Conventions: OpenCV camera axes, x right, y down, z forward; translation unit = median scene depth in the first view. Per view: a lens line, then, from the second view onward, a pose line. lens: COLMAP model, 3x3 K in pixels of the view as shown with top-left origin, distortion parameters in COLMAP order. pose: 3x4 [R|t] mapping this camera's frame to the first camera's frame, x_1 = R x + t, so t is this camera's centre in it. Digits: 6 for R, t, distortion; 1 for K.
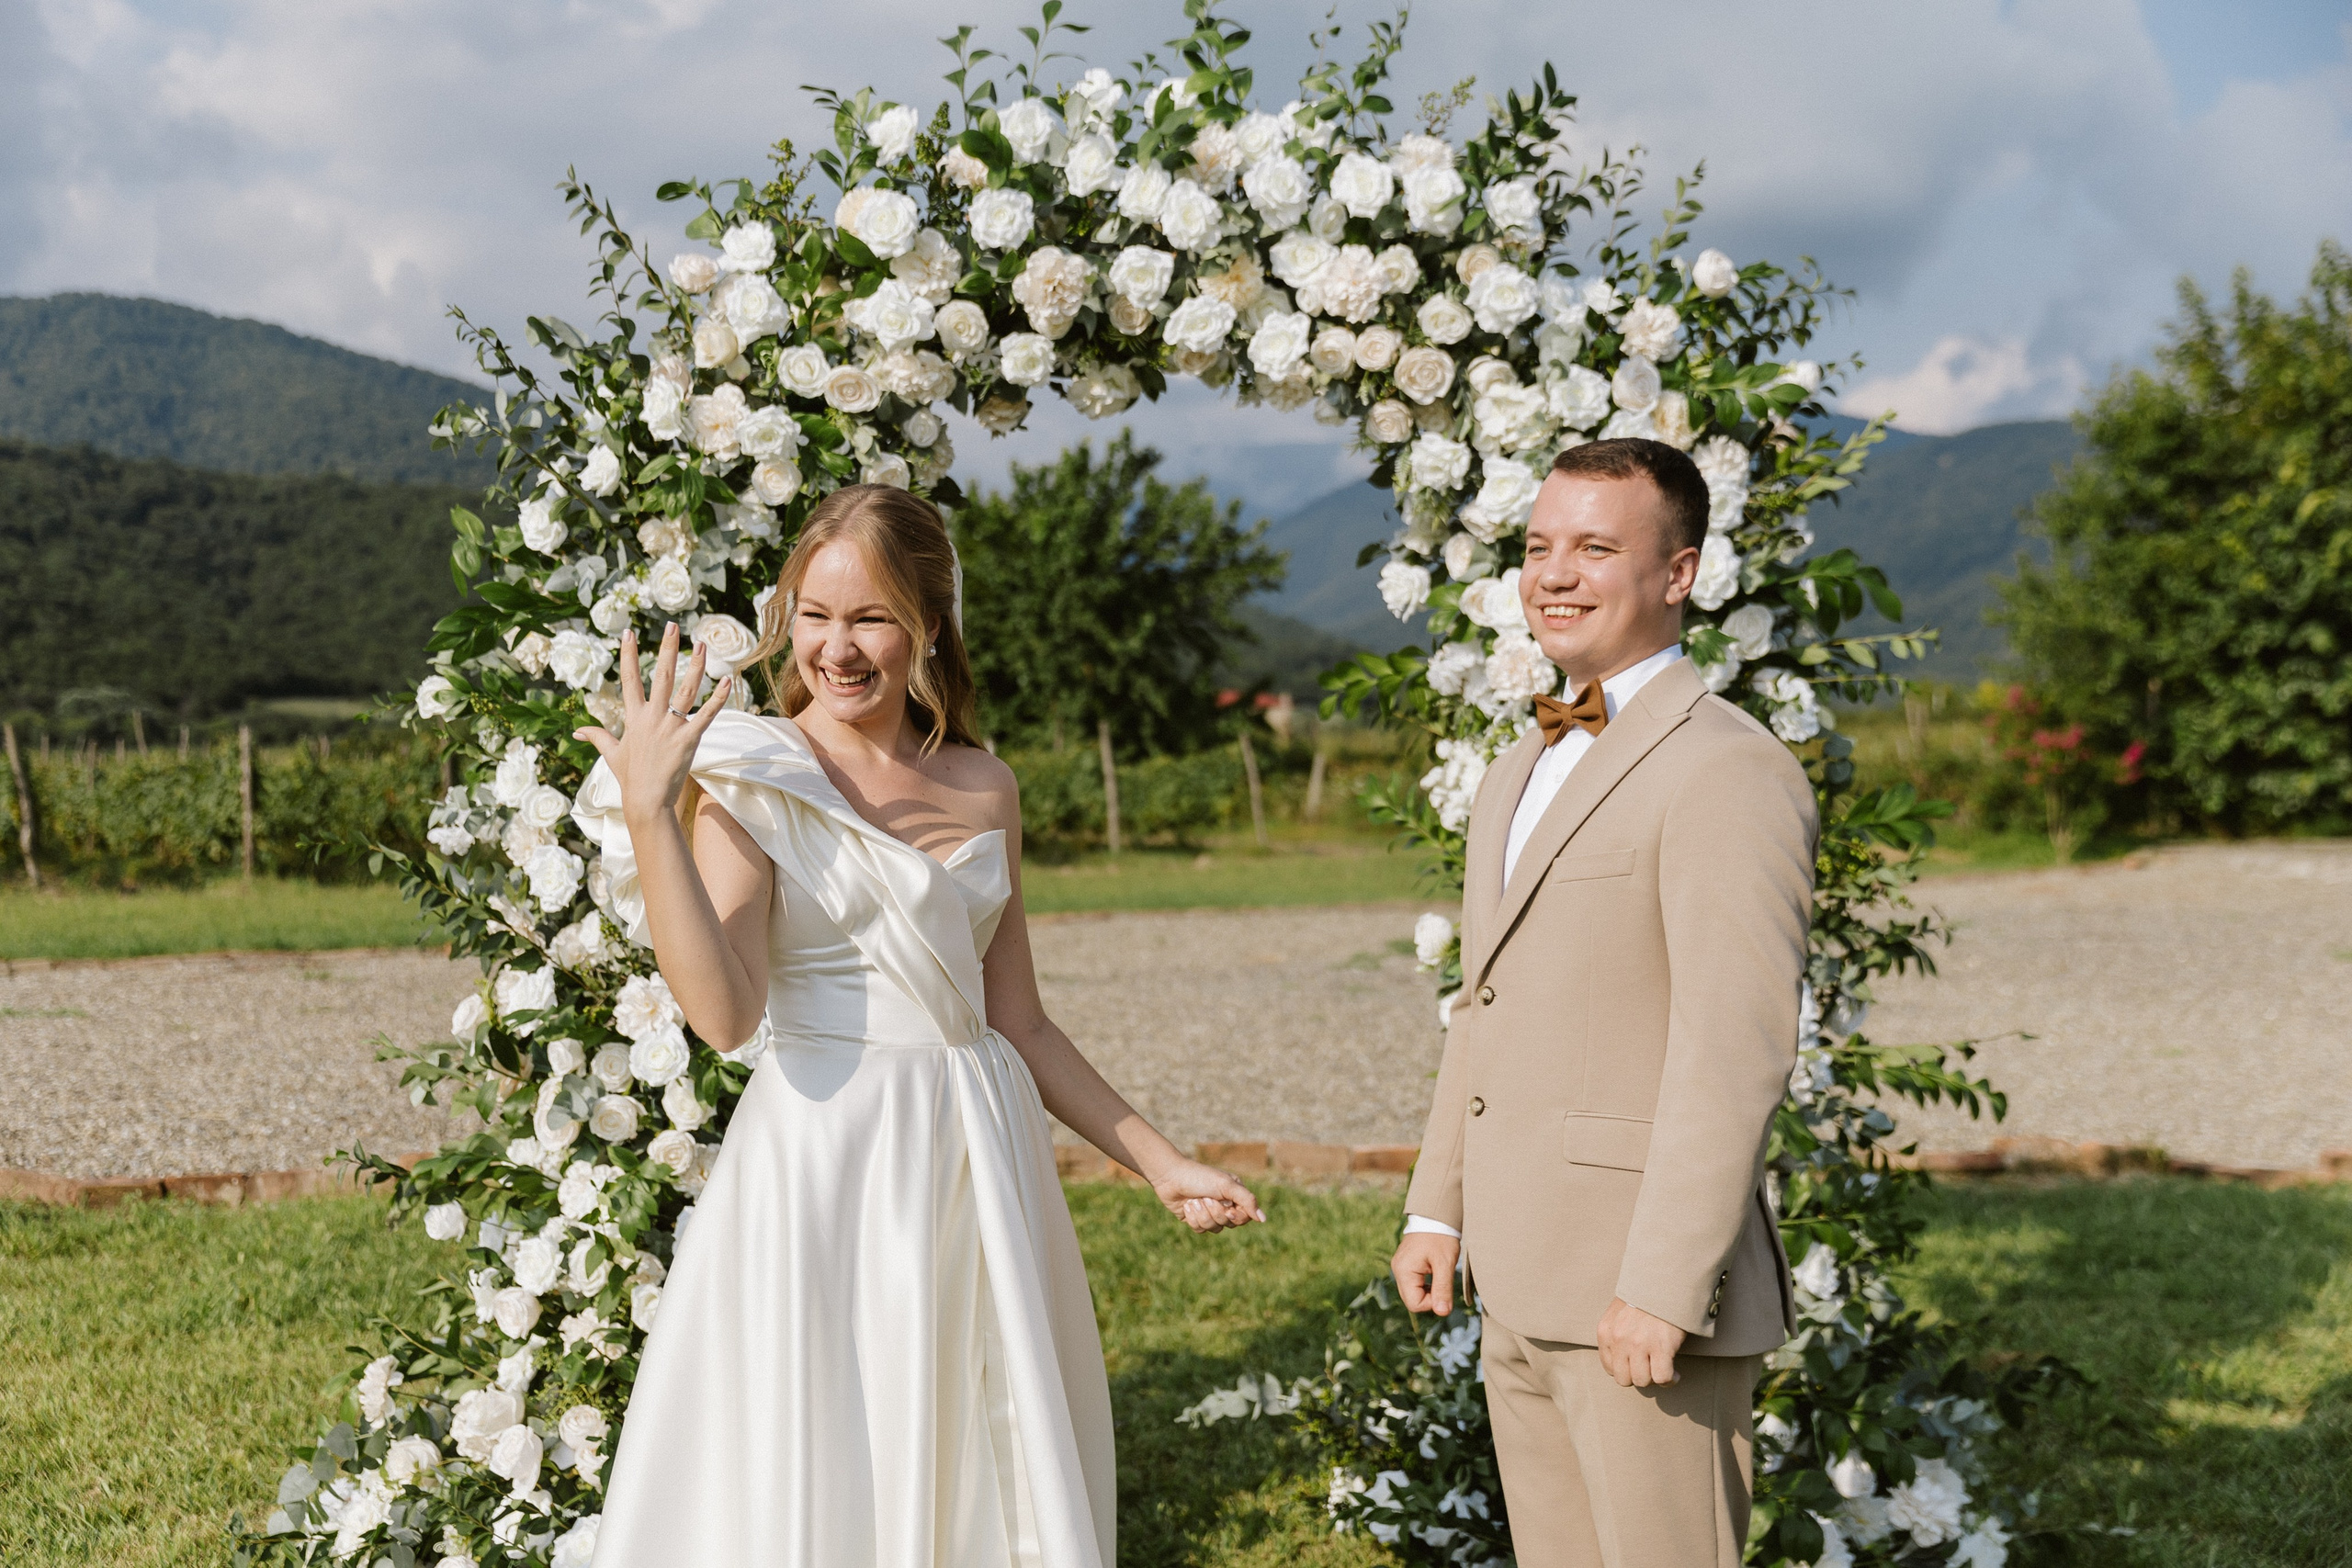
lens RADIAL K [[2364.0, 0, 1149.0], [0, 2364.0, 786.3], [0, 0, 1]] dist [0.060223, -0.002611]
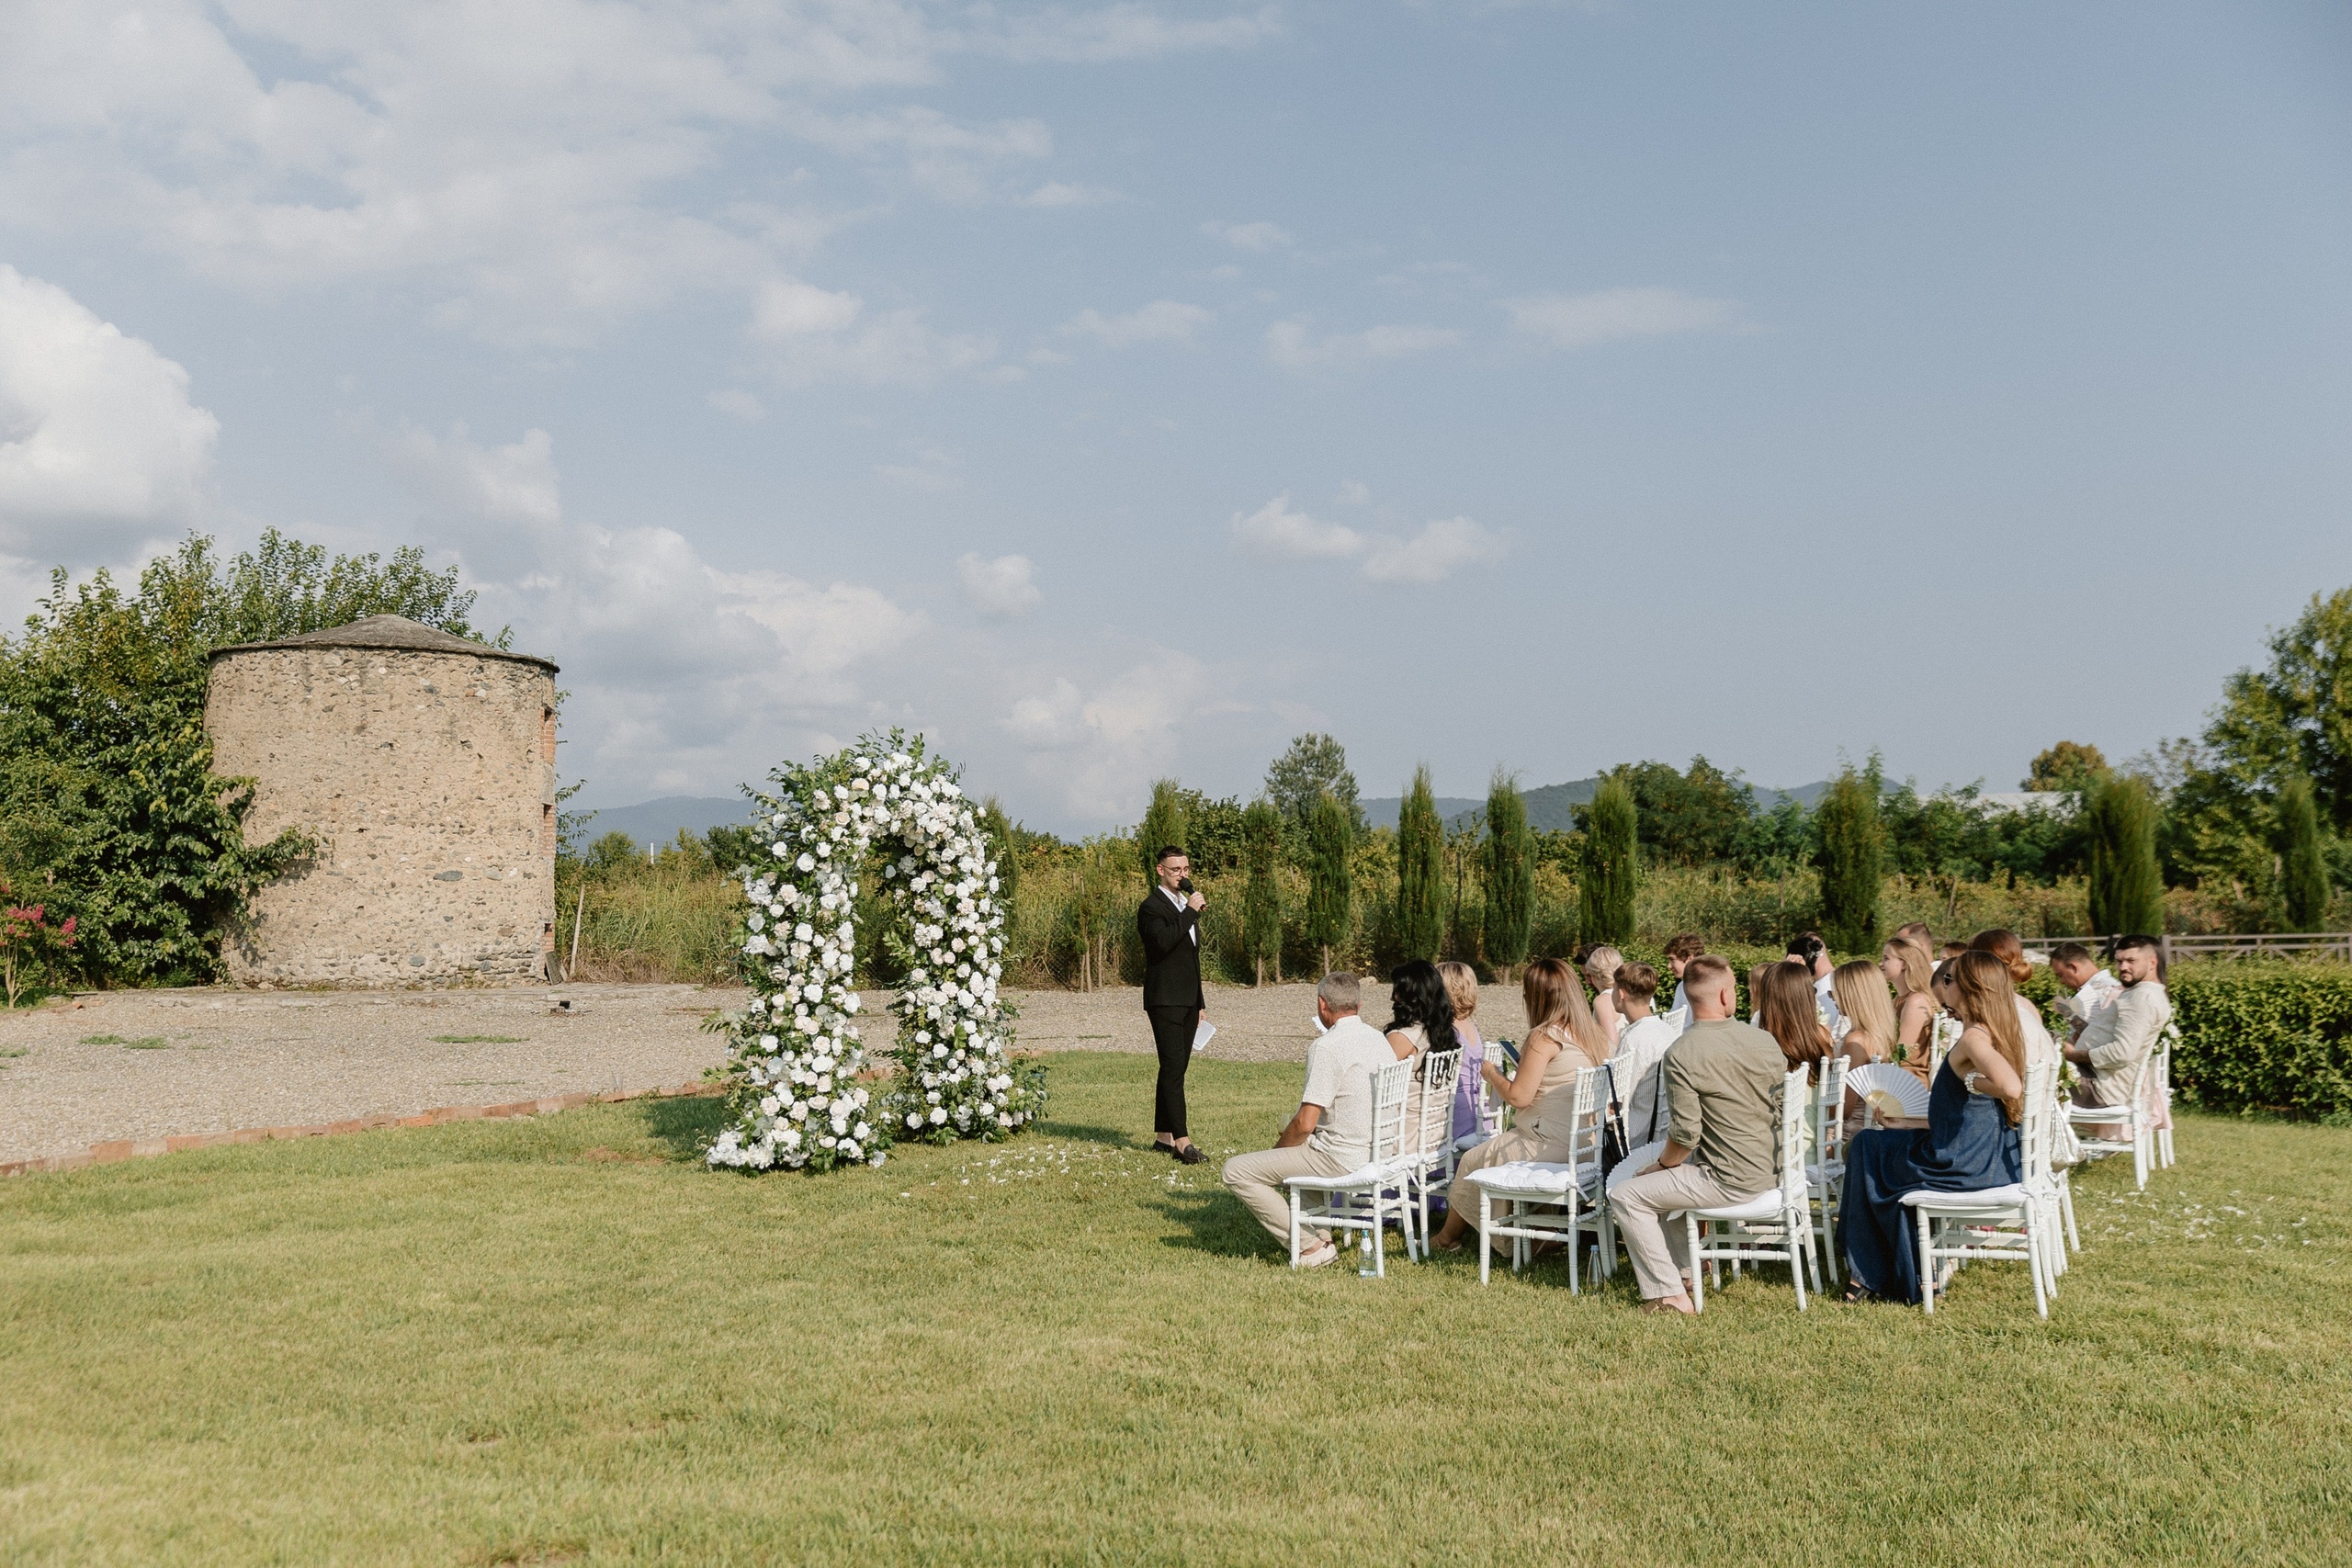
lens RADIAL K [[2364.0, 0, 1149.0], [0, 2364.0, 786.3], [0, 0, 1]] dist [0.060223, -0.002611]
pose [[0.470090, 0.059550, 0.880607, -3.639072], [0.003407, 0.997591, -0.069280, 0.029186], [-0.882612, 0.035568, 0.468755, -1.293892]]
